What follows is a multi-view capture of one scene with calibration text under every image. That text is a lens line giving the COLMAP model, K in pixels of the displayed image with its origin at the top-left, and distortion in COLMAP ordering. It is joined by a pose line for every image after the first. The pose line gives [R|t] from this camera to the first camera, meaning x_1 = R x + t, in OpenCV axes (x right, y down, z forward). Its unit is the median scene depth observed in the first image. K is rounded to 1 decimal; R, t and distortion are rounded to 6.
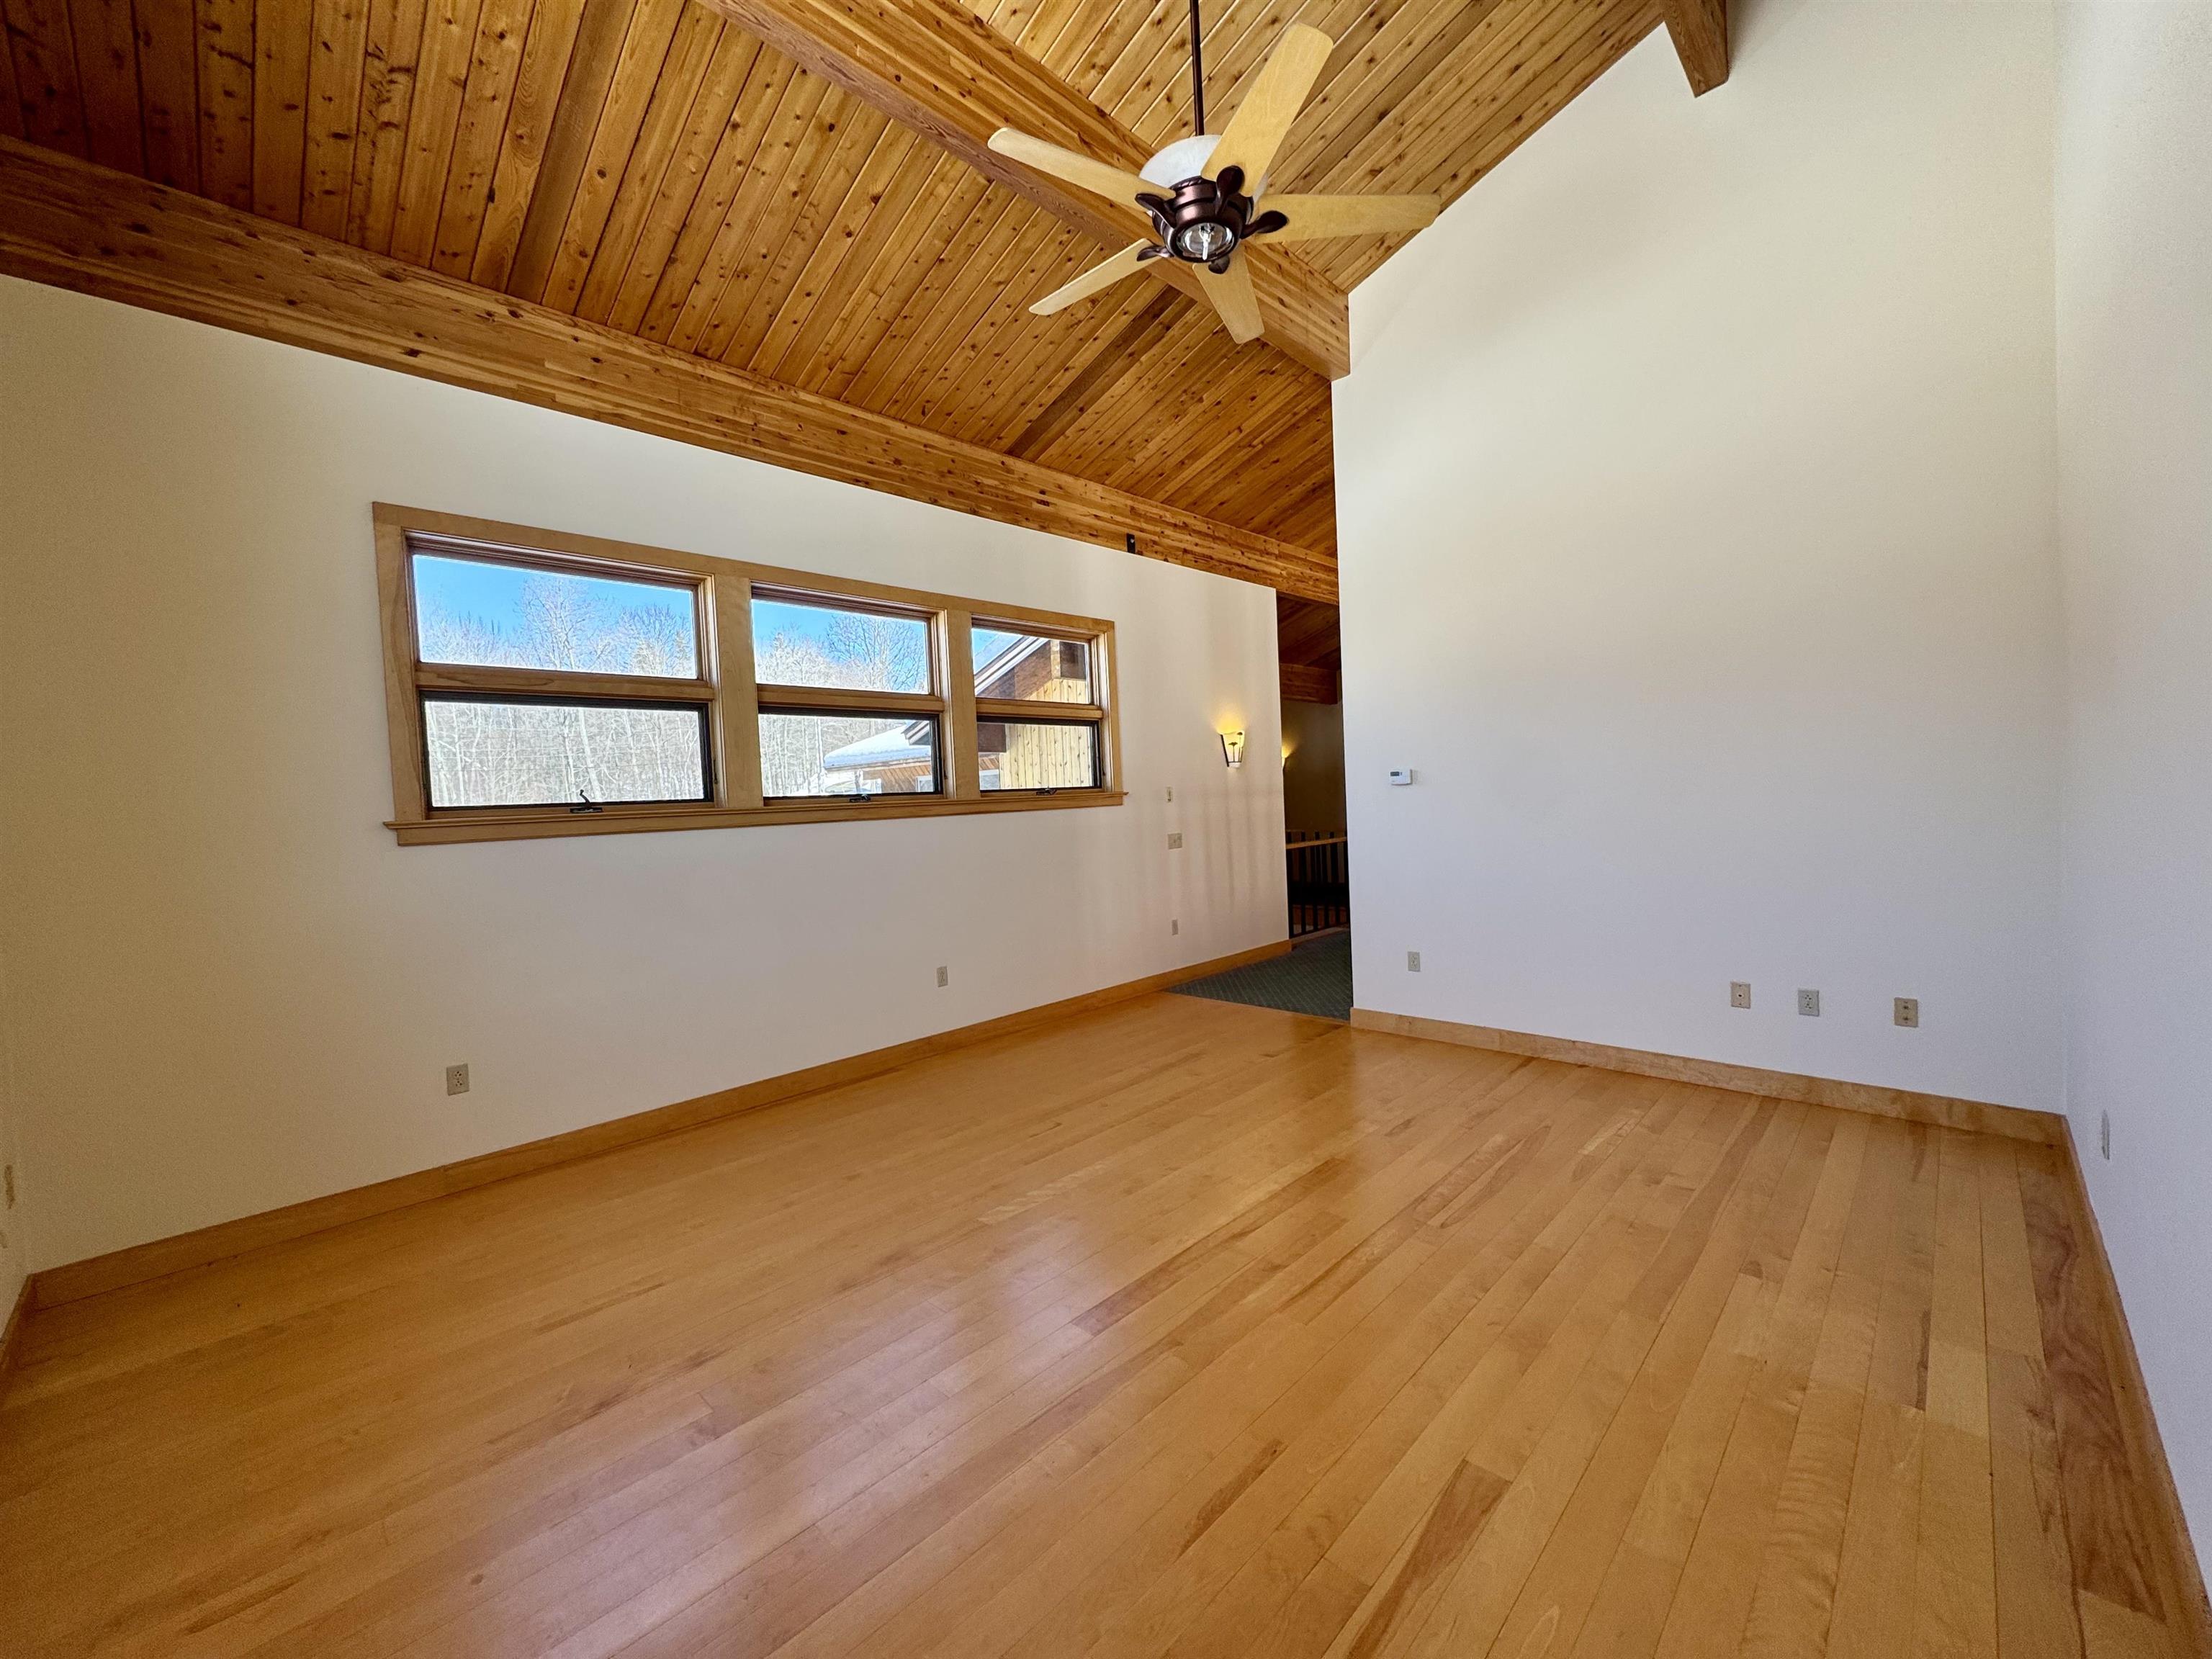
lens RADIAL K [[881.4, 0, 1105.8], [0, 881.4, 830.5], [0, 0, 1]] dist [-0.003969, 0.000599]
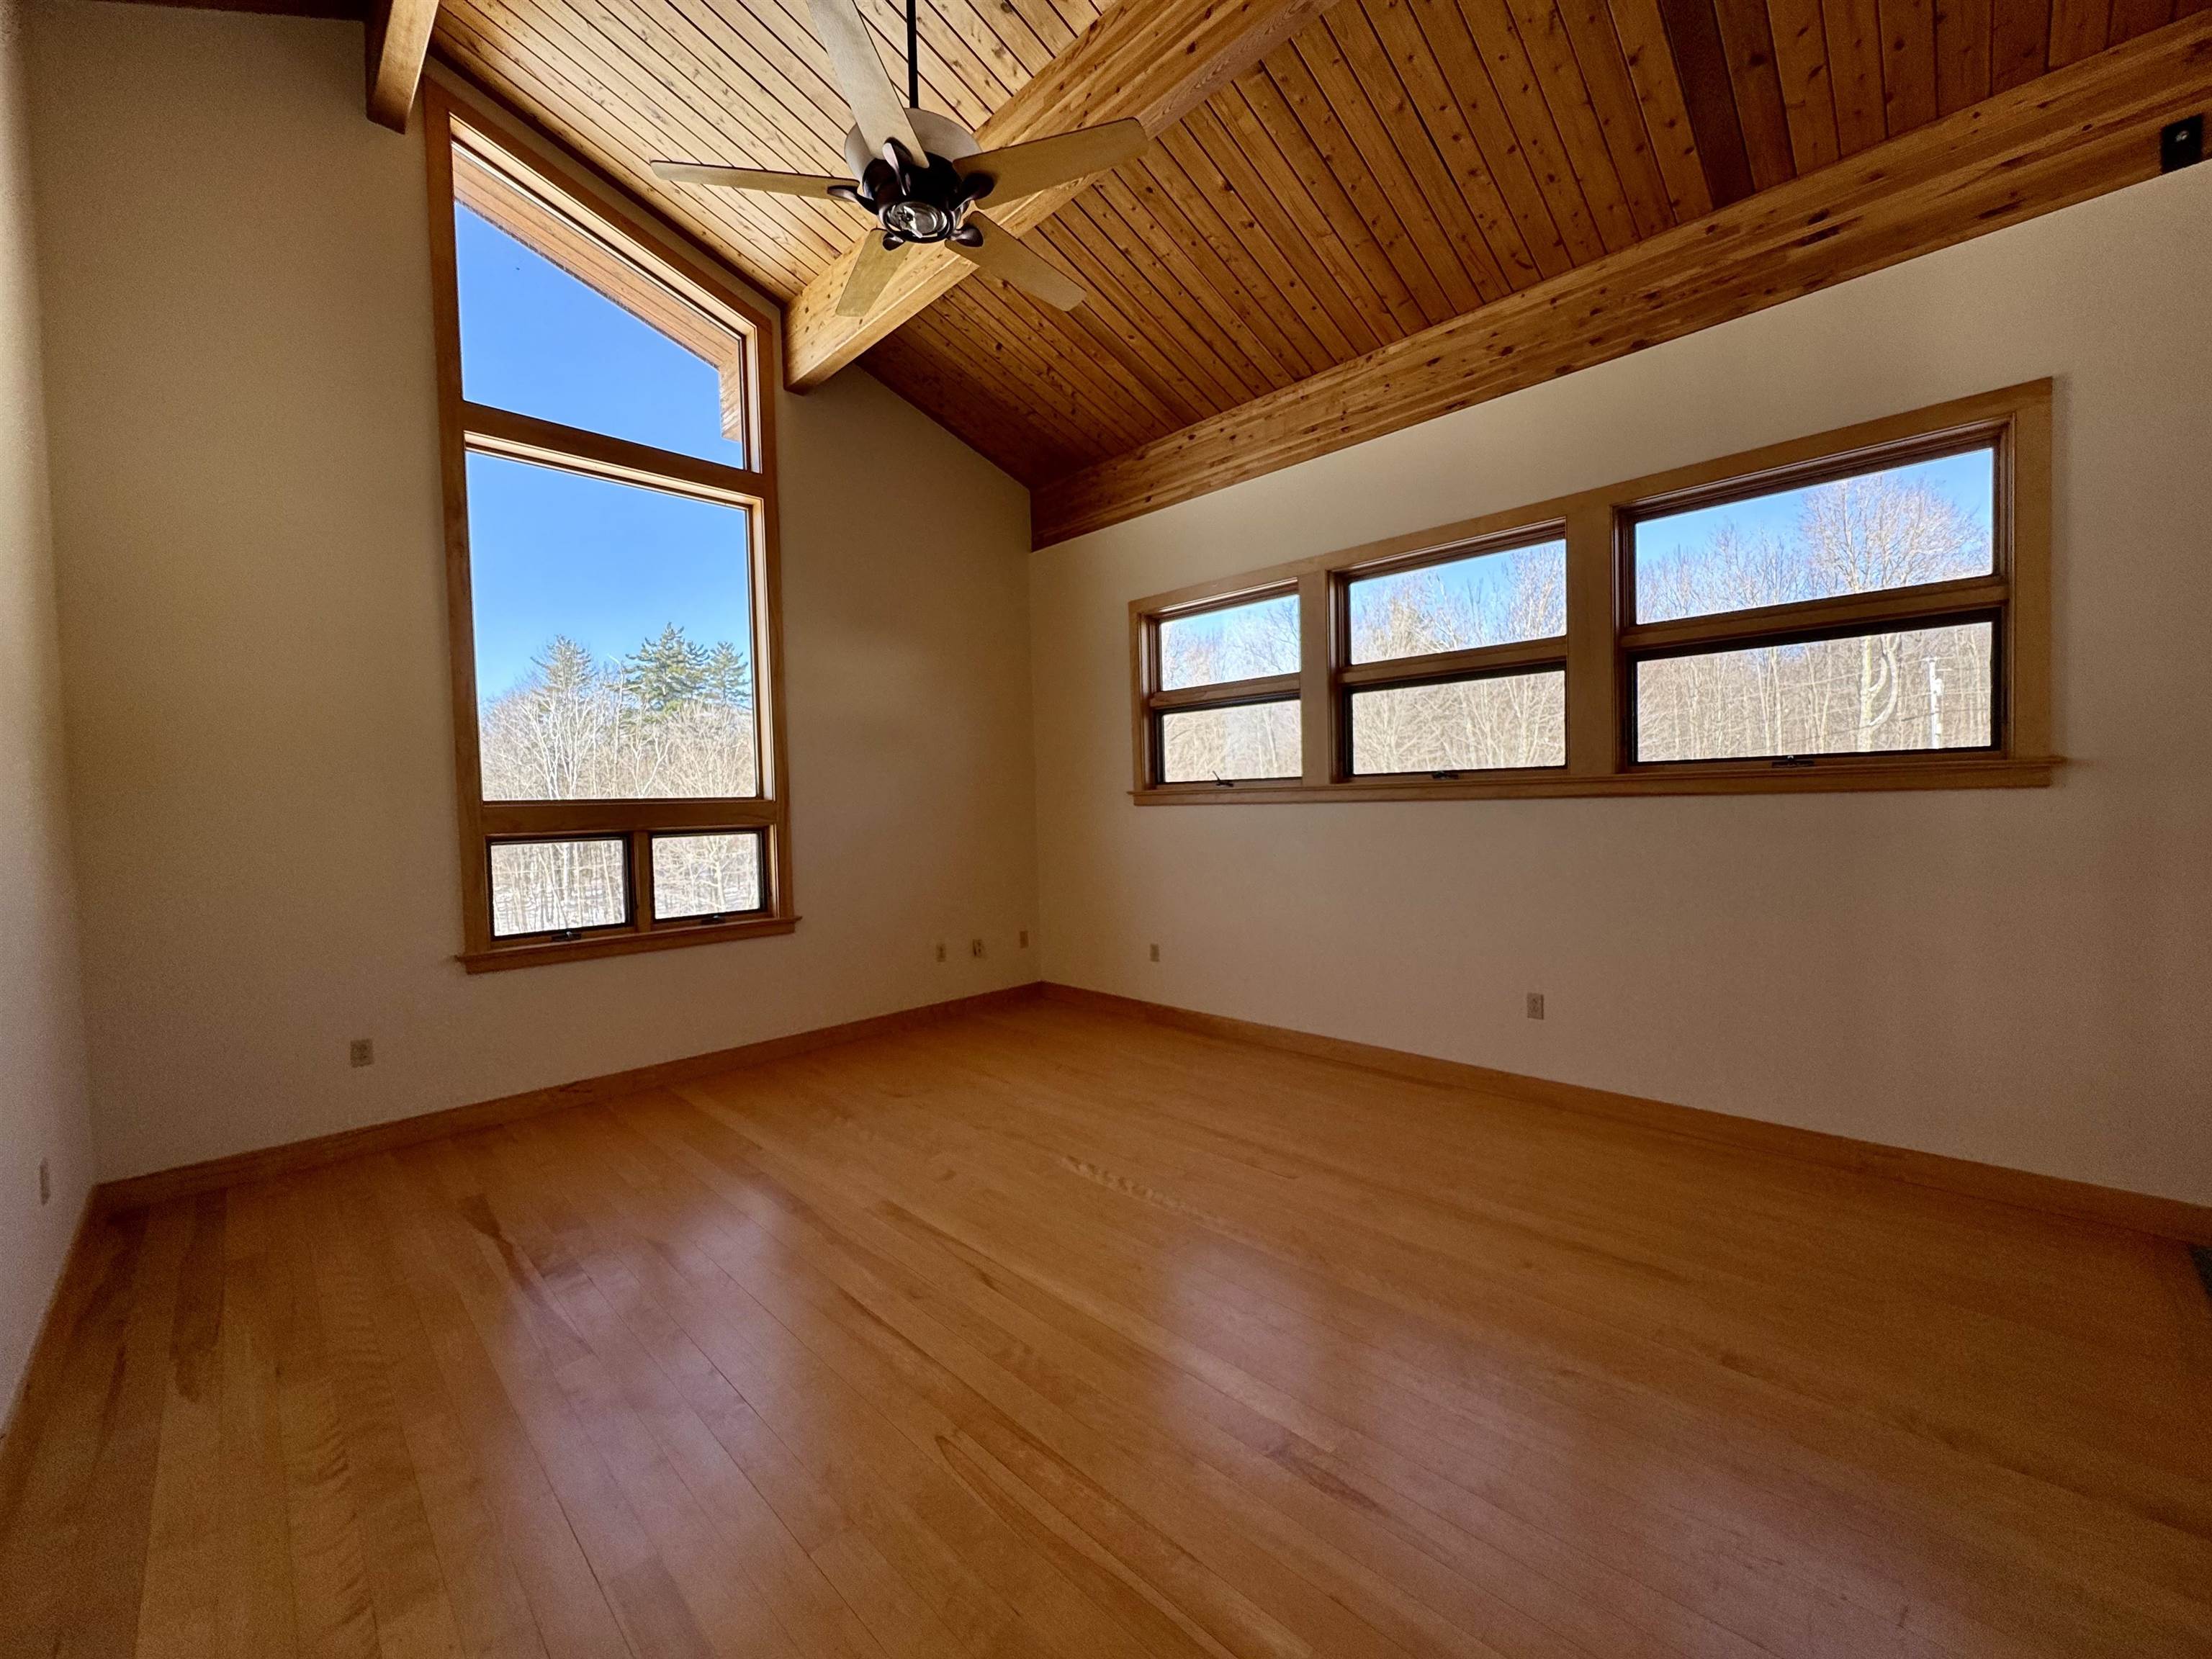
lens RADIAL K [[881.4, 0, 1106.9], [0, 881.4, 830.1], [0, 0, 1]] dist [-0.003969, 0.000599]
pose [[-0.015317, 0.083798, -0.996365, 0.594727], [-0.006300, 0.996454, 0.083902, -0.052274], [0.999863, 0.007562, -0.014734, 0.654440]]
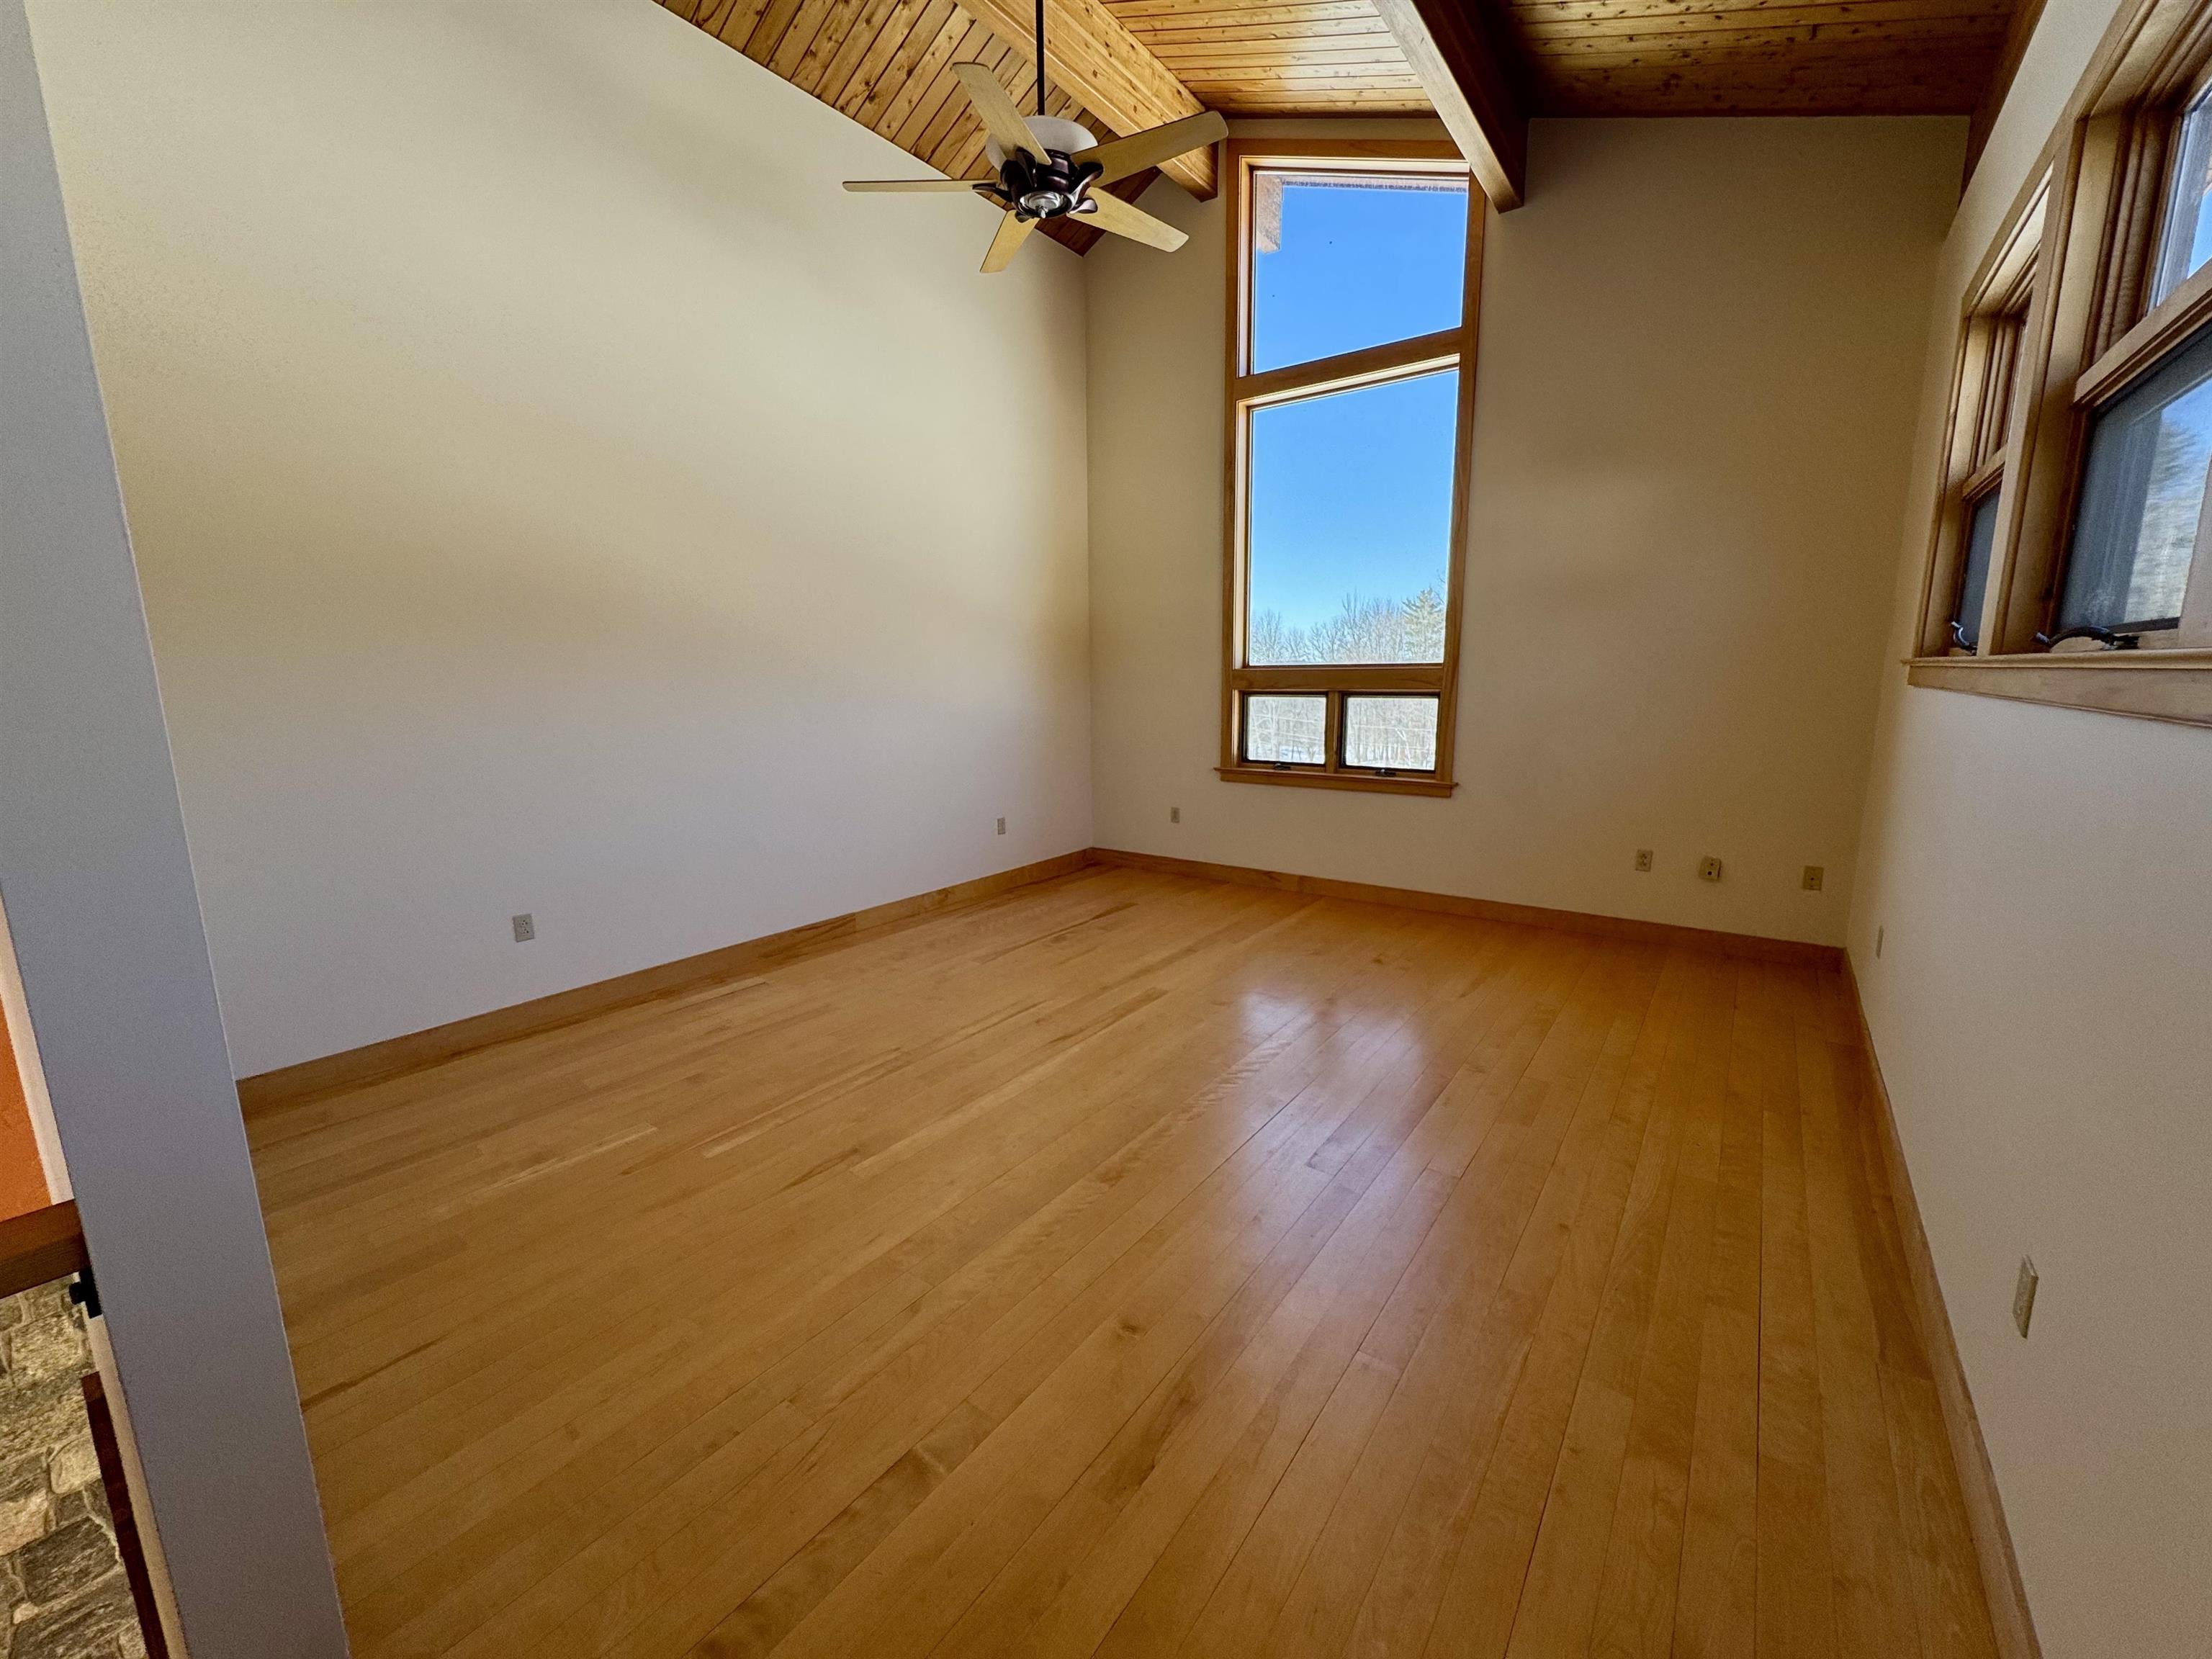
lens RADIAL K [[881.4, 0, 1107.8], [0, 881.4, 830.2], [0, 0, 1]] dist [-0.003969, 0.000599]
pose [[-0.989400, 0.080761, -0.120688, 0.132571], [0.053267, 0.974993, 0.215758, -0.055597], [0.135095, 0.207043, -0.968960, 1.233283]]
